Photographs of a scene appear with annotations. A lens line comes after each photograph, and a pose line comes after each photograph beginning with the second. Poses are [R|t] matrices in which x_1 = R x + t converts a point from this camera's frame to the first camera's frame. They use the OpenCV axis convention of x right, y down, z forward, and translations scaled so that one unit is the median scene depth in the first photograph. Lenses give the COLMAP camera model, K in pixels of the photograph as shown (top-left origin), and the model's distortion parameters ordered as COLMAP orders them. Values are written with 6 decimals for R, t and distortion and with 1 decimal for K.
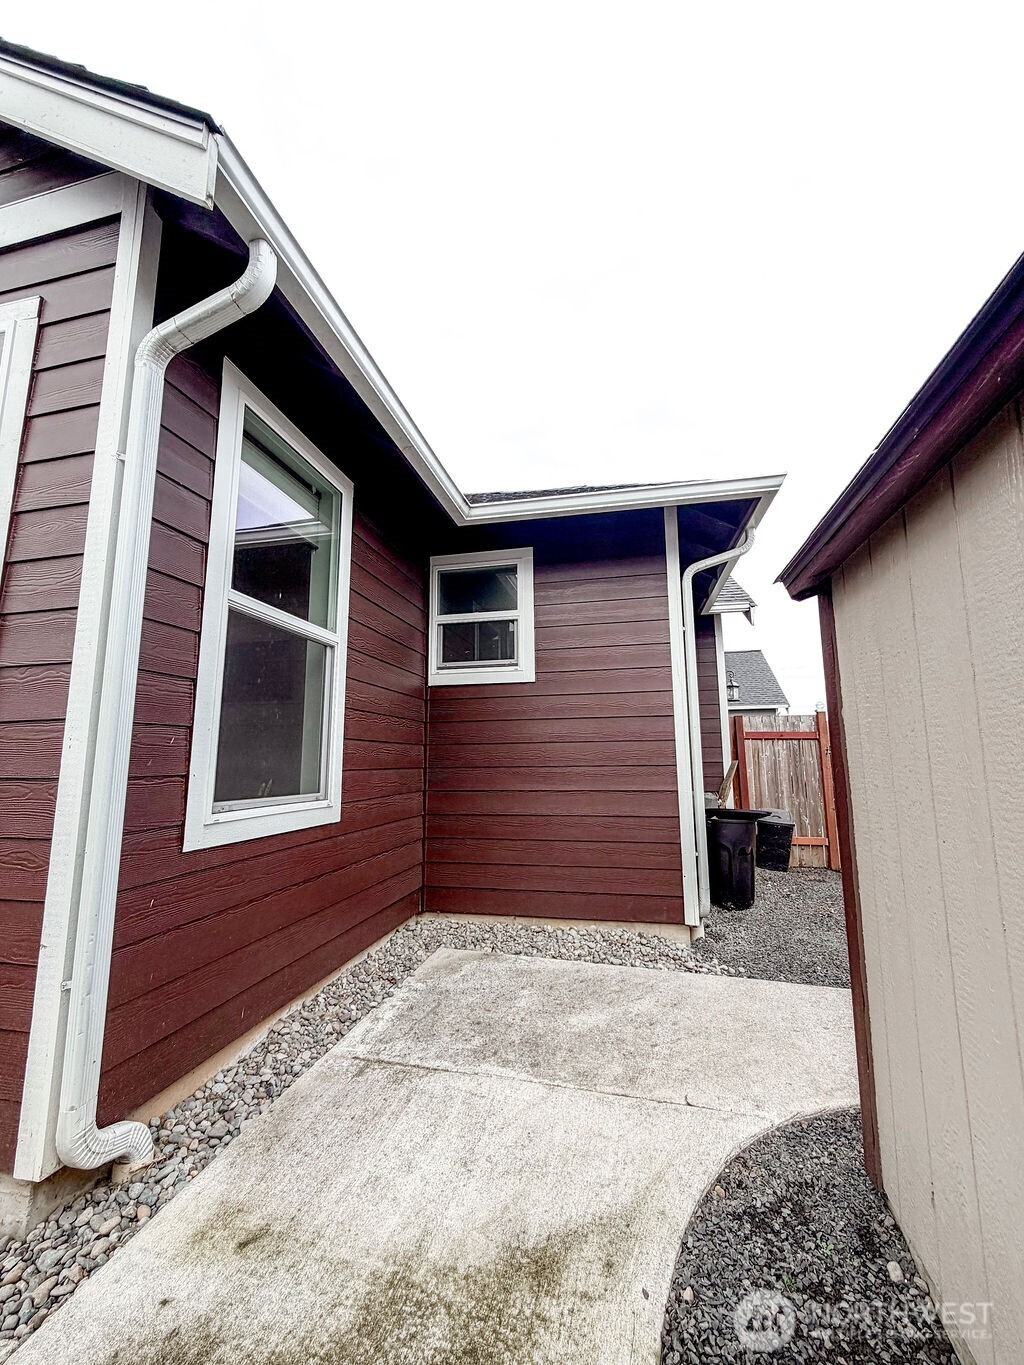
lens RADIAL K [[544.4, 0, 508.6], [0, 544.4, 679.6], [0, 0, 1]] dist [0.000284, 0.000459]
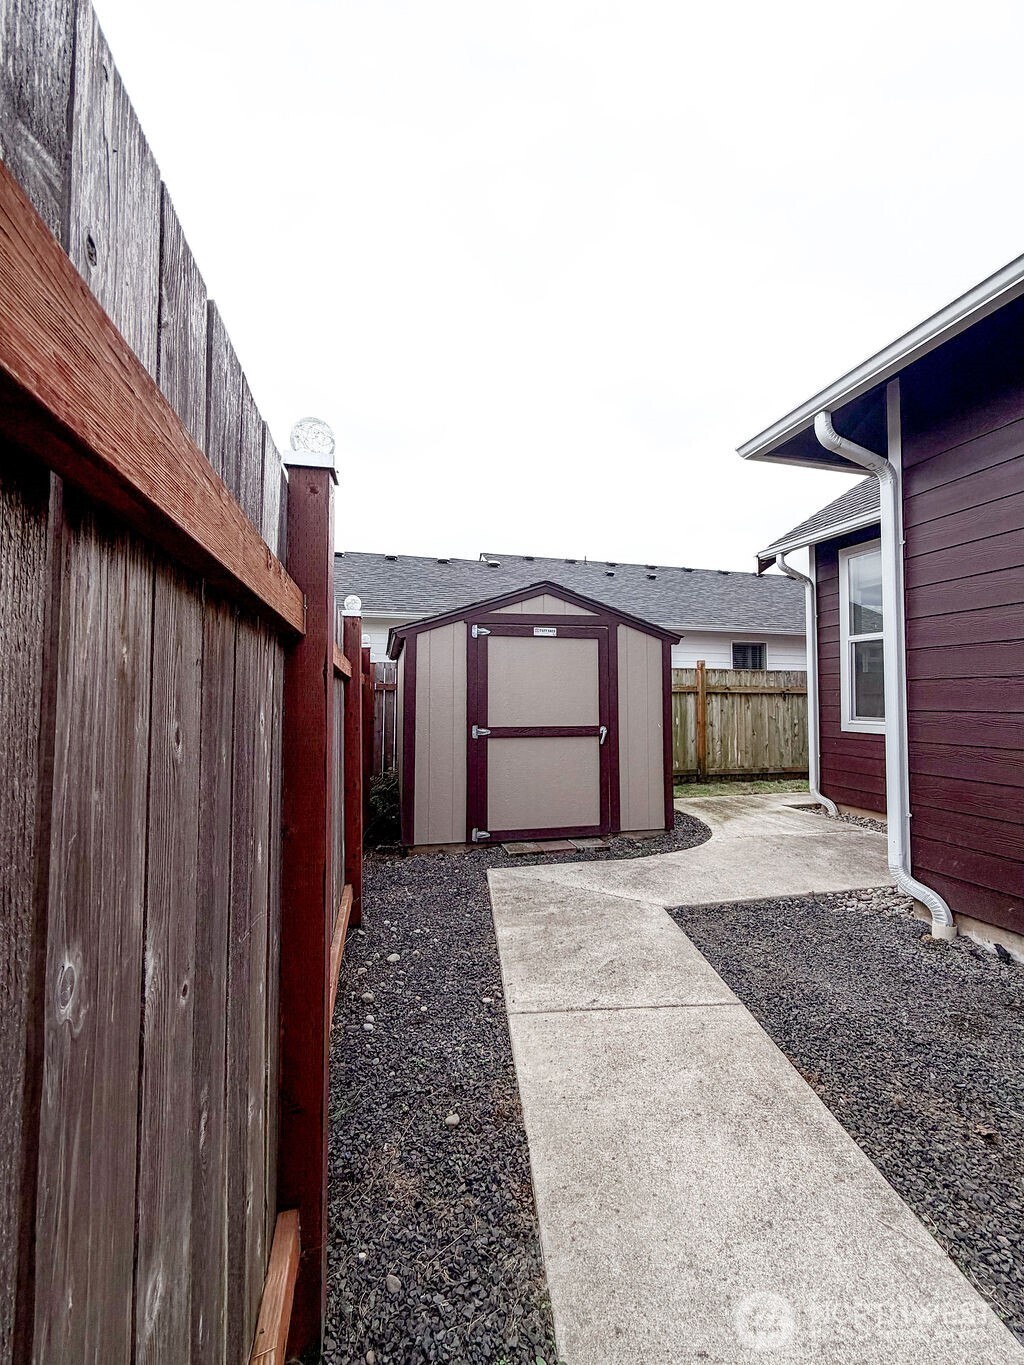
lens RADIAL K [[544.4, 0, 508.6], [0, 544.4, 679.6], [0, 0, 1]] dist [0.000284, 0.000459]
pose [[-0.891419, -0.017022, -0.452861, 2.956482], [0.064635, 0.984303, -0.164226, 0.500733], [0.448548, -0.175665, -0.876326, 3.492629]]
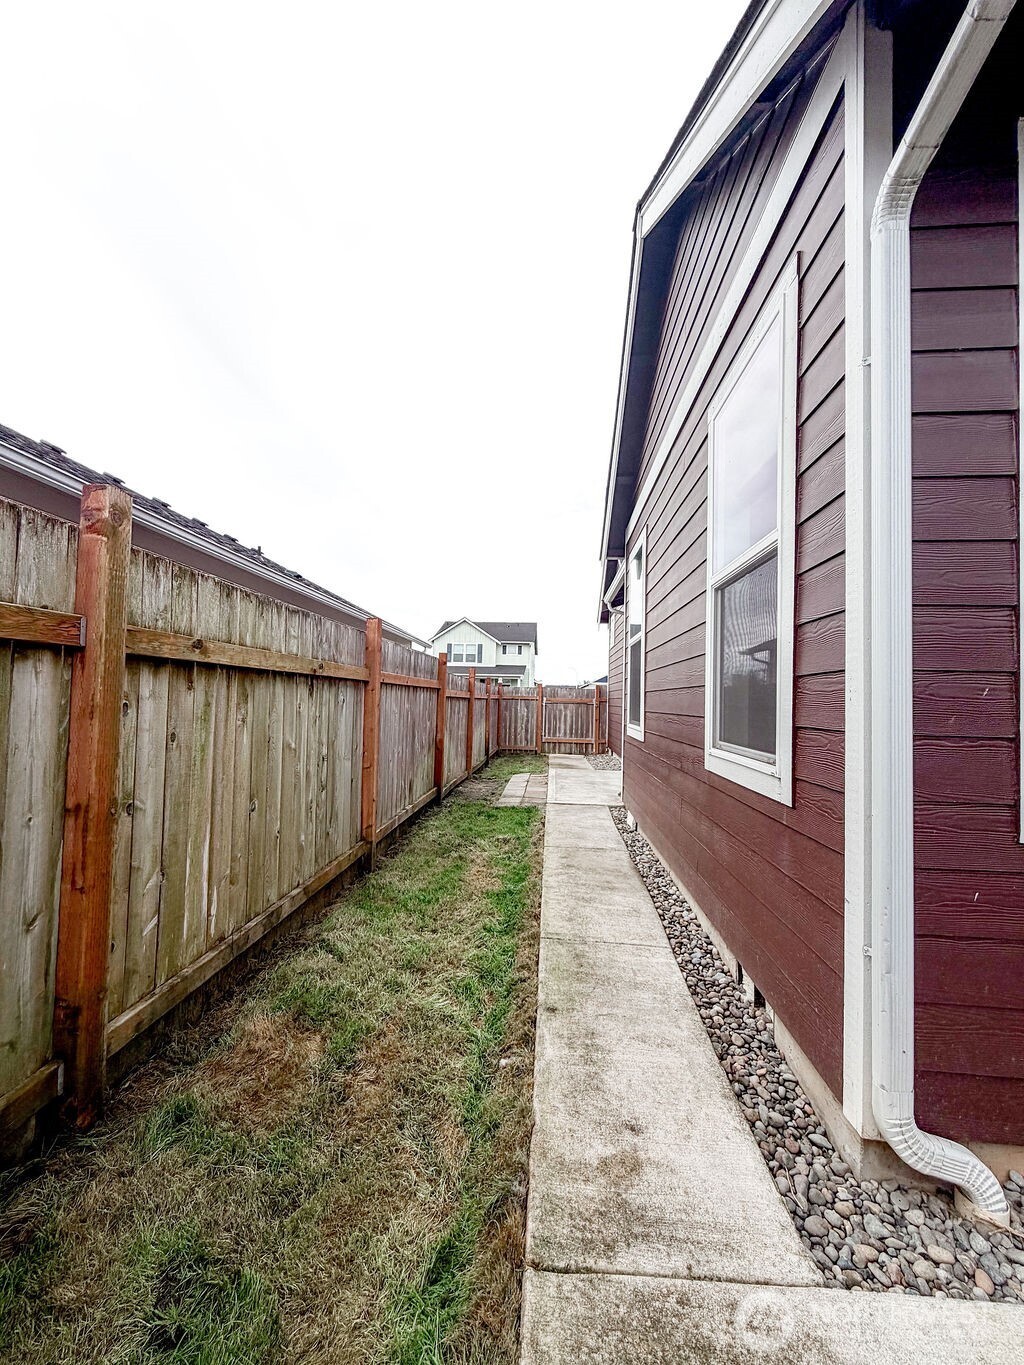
lens RADIAL K [[544.4, 0, 508.6], [0, 544.4, 679.6], [0, 0, 1]] dist [0.000284, 0.000459]
pose [[0.155148, -0.028006, -0.987494, 0.031847], [0.116115, 0.993186, -0.009924, 0.031101], [0.981043, -0.113123, 0.157343, 0.281000]]
